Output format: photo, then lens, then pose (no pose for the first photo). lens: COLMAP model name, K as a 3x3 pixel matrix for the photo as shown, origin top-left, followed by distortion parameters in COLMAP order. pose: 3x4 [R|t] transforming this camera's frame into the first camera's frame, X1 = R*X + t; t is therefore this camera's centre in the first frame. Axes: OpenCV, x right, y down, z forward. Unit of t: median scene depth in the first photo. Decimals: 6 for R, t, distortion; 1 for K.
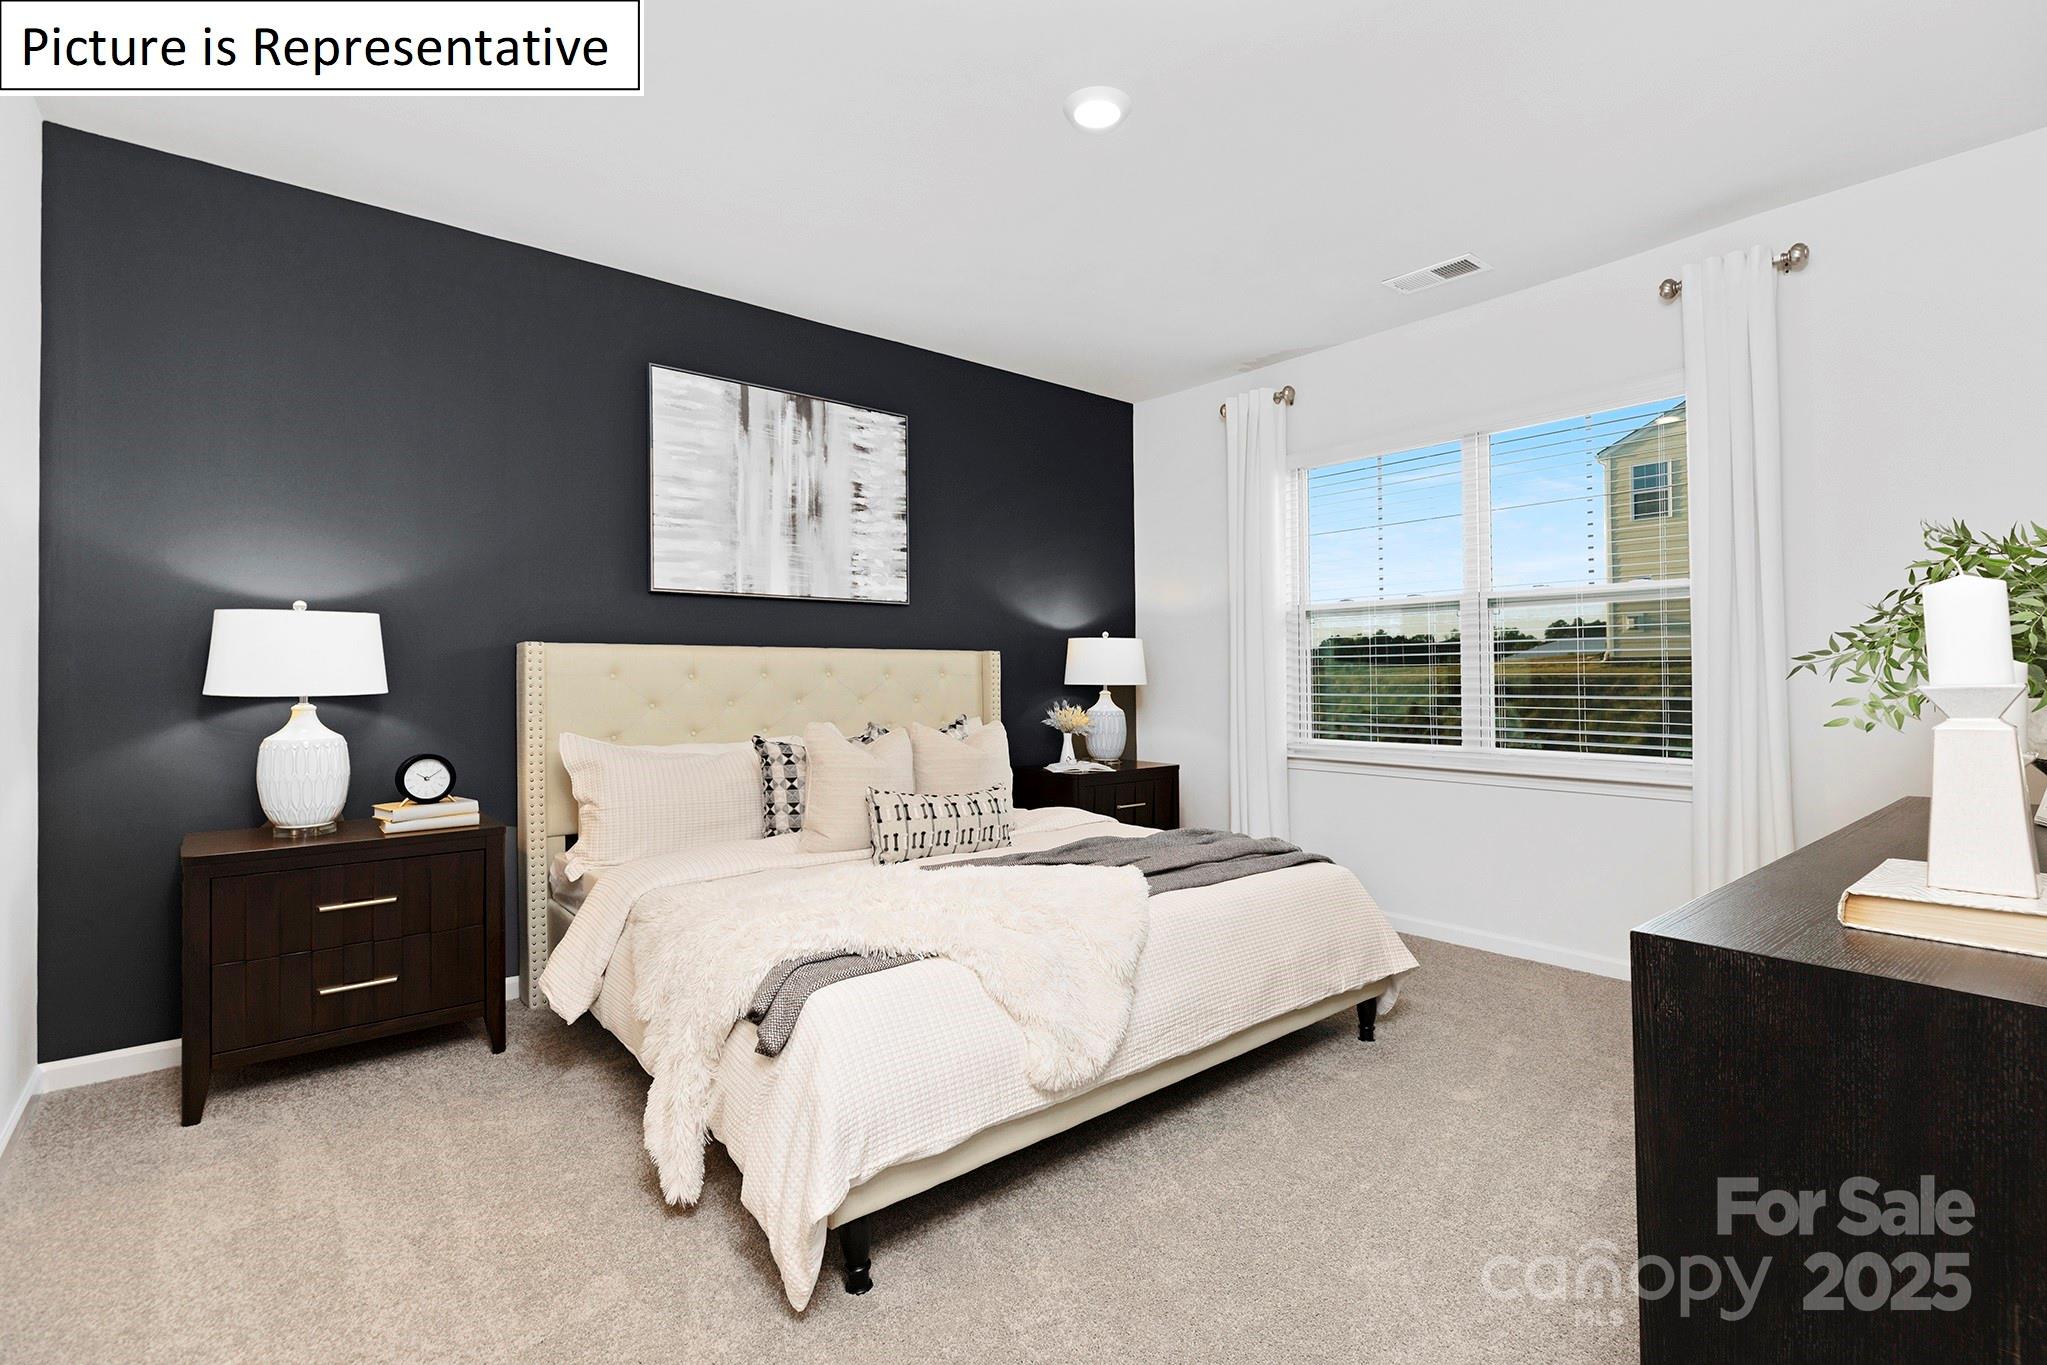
lens RADIAL K [[922.4, 0, 1023.5], [0, 922.4, 682.5], [0, 0, 1]] dist [-0.001653, -0.000234]
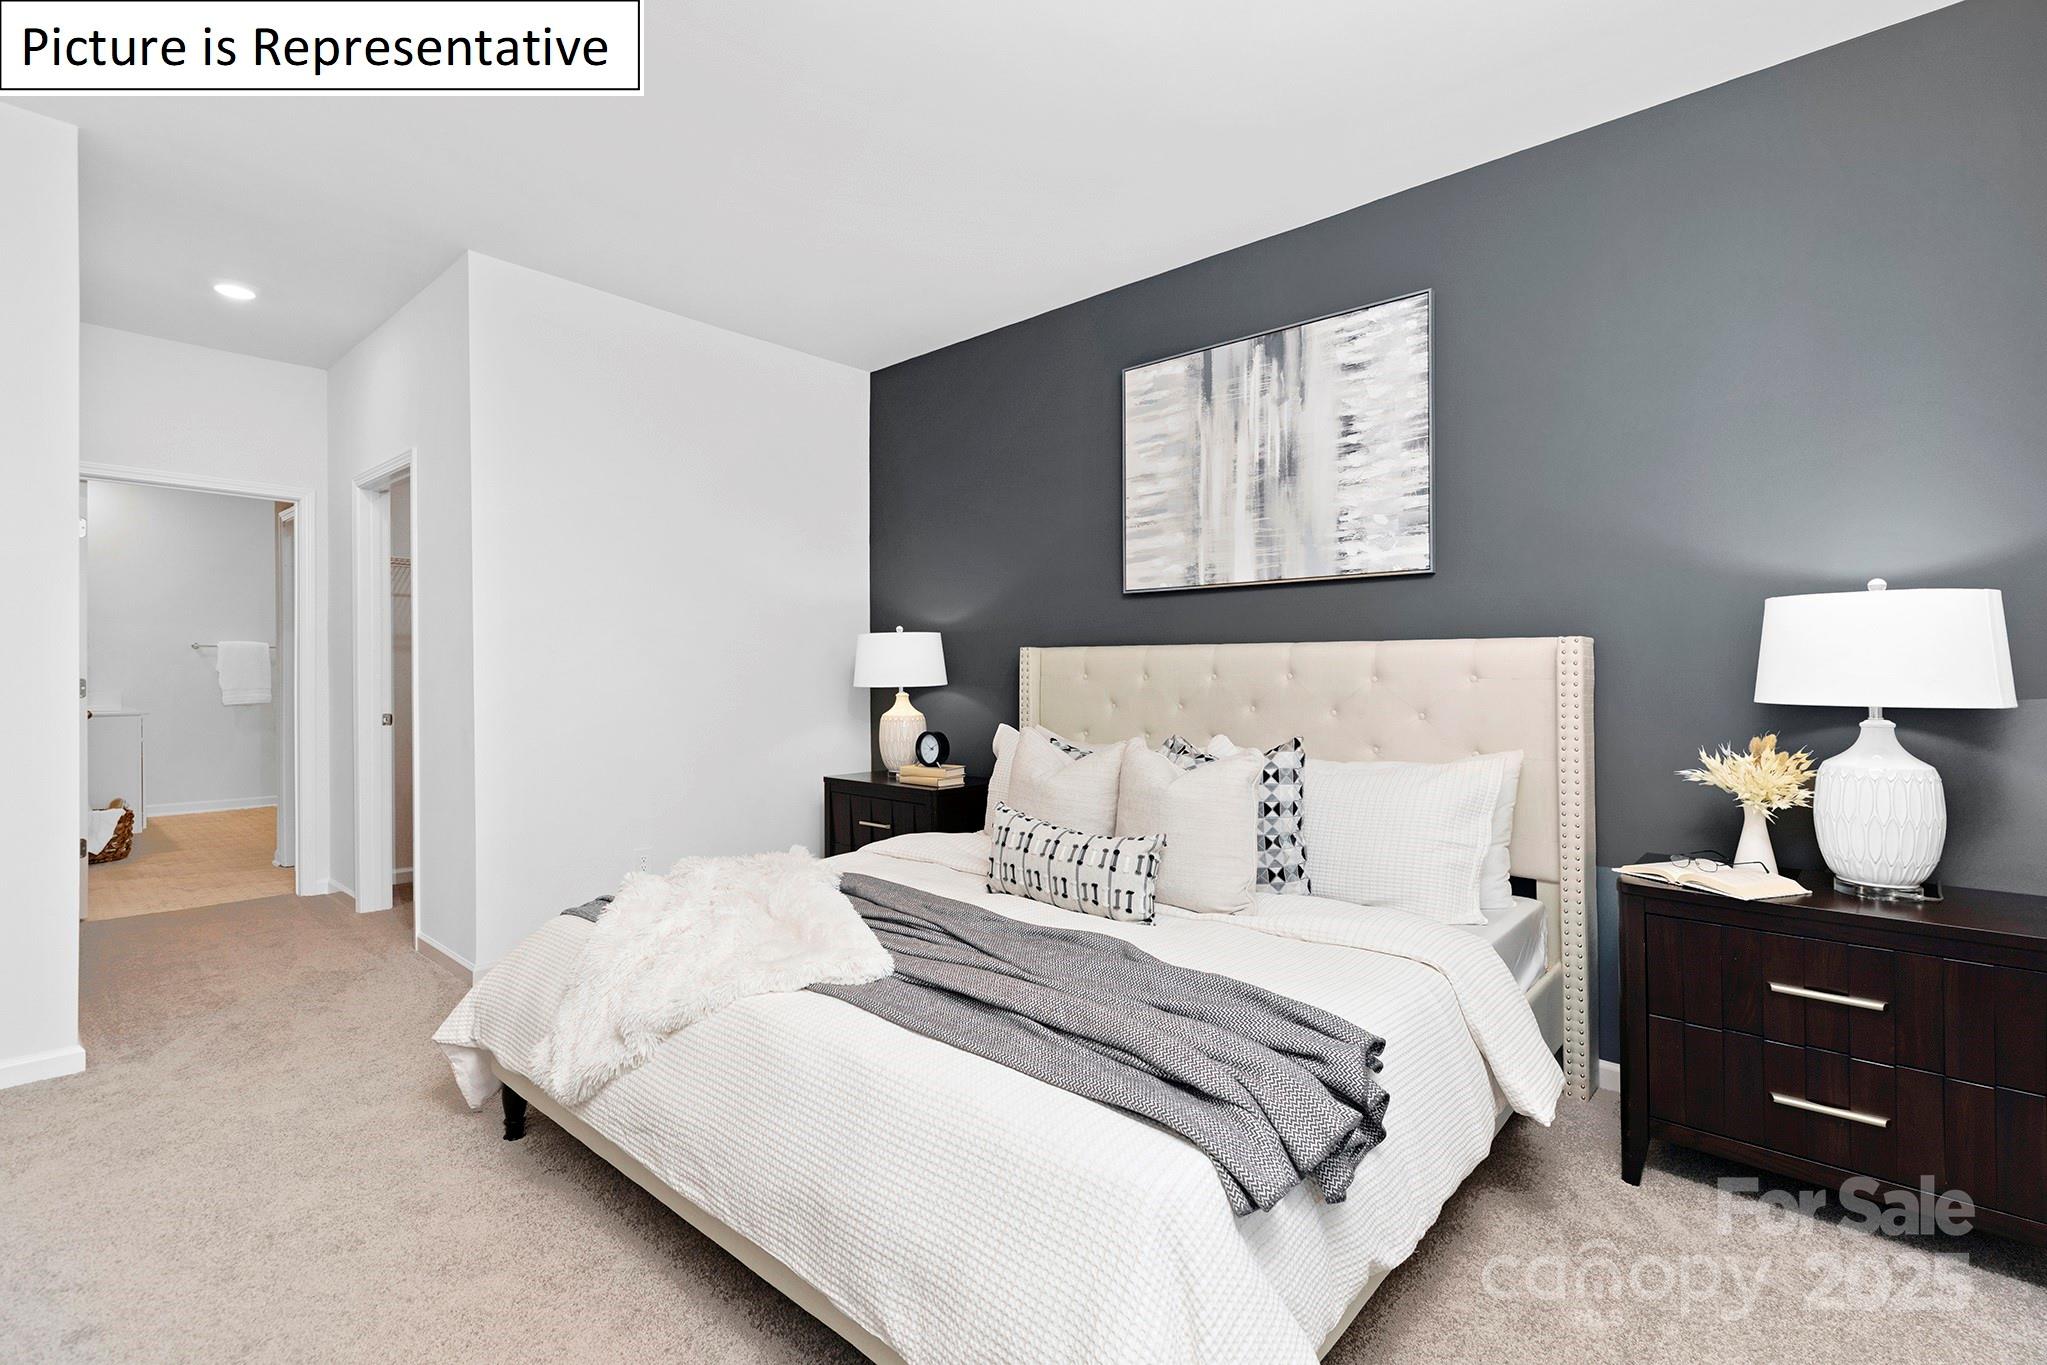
lens RADIAL K [[922.4, 0, 1023.5], [0, 922.4, 682.5], [0, 0, 1]] dist [-0.001653, -0.000234]
pose [[0.152249, 0.020990, -0.988119, 0.532251], [-0.004954, 0.999778, 0.020474, -0.018685], [0.988330, 0.001778, 0.152319, 0.660108]]
